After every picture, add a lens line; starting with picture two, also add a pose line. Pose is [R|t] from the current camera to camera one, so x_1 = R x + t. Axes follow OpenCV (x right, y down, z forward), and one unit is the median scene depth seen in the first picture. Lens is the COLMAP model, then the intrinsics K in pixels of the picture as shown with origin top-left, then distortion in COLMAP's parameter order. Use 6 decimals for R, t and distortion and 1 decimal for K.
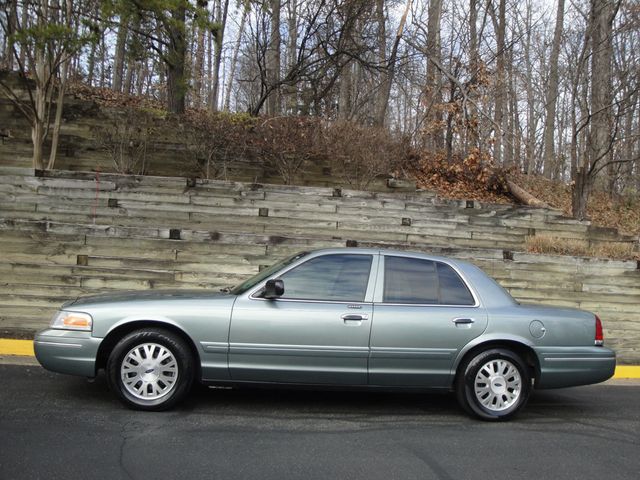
lens RADIAL K [[524.1, 0, 331.2], [0, 524.1, 242.2], [0, 0, 1]] dist [-0.169233, 0.140561]
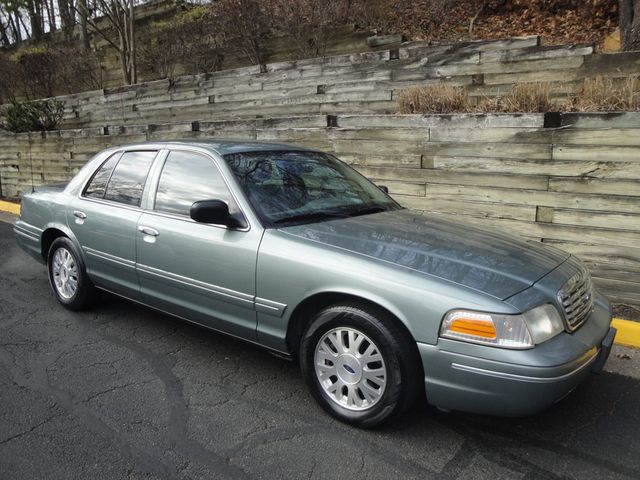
lens RADIAL K [[524.1, 0, 323.4], [0, 524.1, 236.5], [0, 0, 1]] dist [-0.169233, 0.140561]
pose [[0.683860, 0.075480, -0.725698, 0.856704], [0.079859, 0.980915, 0.177280, 0.052272], [0.725229, -0.179189, 0.664781, 0.431072]]
